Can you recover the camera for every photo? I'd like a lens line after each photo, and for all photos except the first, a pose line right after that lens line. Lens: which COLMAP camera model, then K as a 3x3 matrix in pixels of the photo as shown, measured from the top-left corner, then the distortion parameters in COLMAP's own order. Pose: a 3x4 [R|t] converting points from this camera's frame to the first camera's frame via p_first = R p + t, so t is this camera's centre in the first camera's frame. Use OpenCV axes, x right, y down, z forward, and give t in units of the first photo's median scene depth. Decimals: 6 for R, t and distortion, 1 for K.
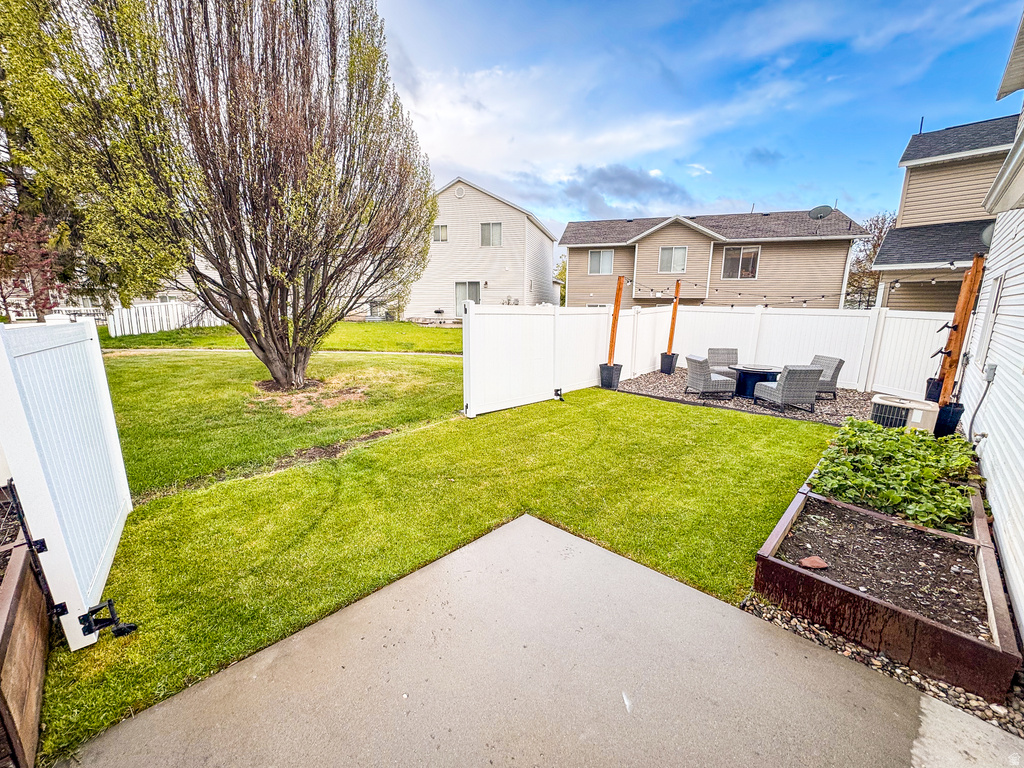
lens RADIAL K [[405.5, 0, 512.0], [0, 405.5, 384.0], [0, 0, 1]] dist [-0.002268, 0.000058]
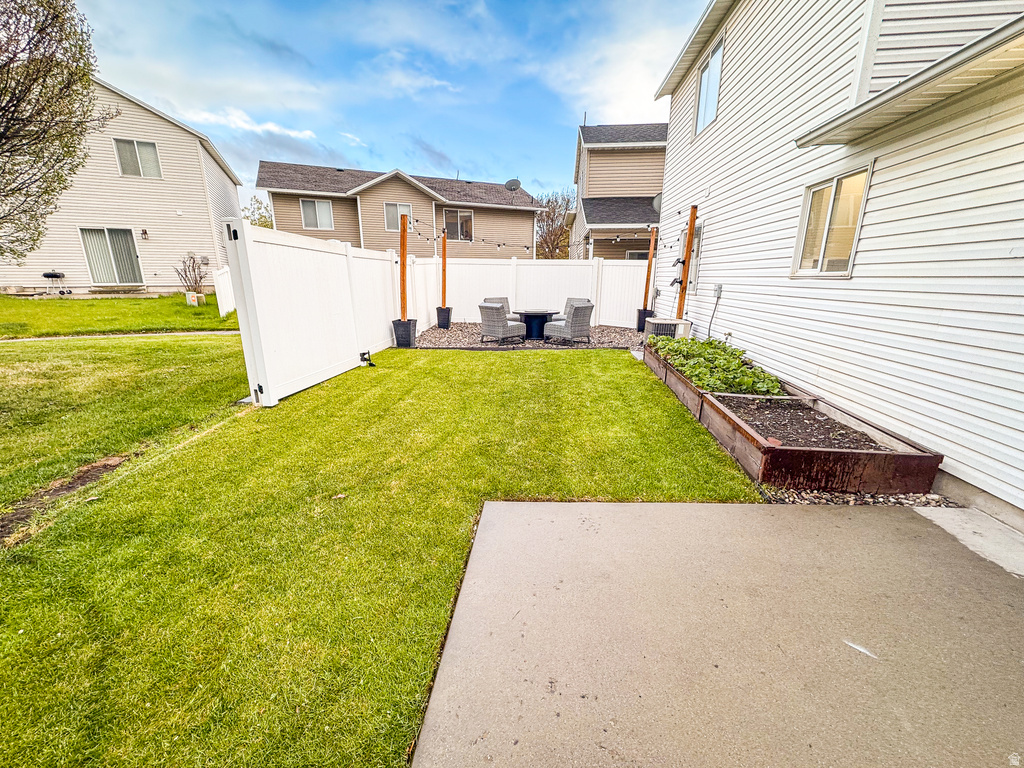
lens RADIAL K [[405.5, 0, 512.0], [0, 405.5, 384.0], [0, 0, 1]] dist [-0.002268, 0.000058]
pose [[0.763855, -0.173951, 0.621503, -0.216044], [0.130655, 0.984732, 0.115033, 0.025629], [-0.632024, -0.006666, 0.774920, 0.267174]]
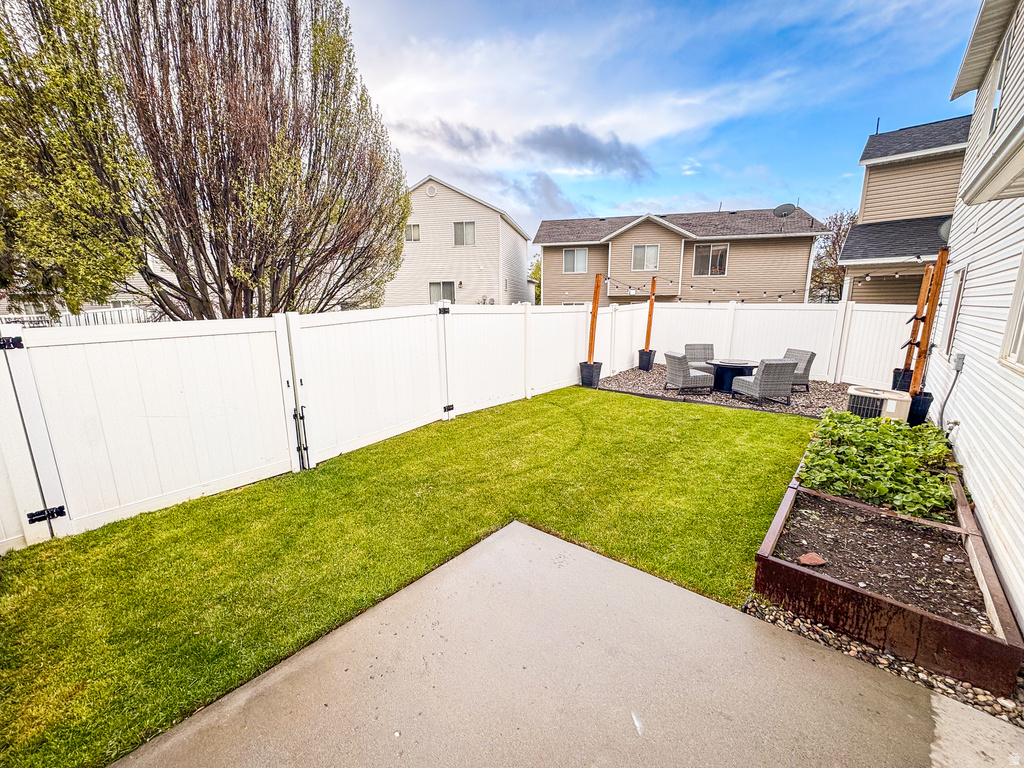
lens RADIAL K [[405.5, 0, 512.0], [0, 405.5, 384.0], [0, 0, 1]] dist [-0.002268, 0.000058]
pose [[0.997931, -0.026885, 0.058411, -0.012903], [0.026860, 0.999638, 0.001218, -0.003086], [-0.058422, 0.000353, 0.998292, 0.026370]]
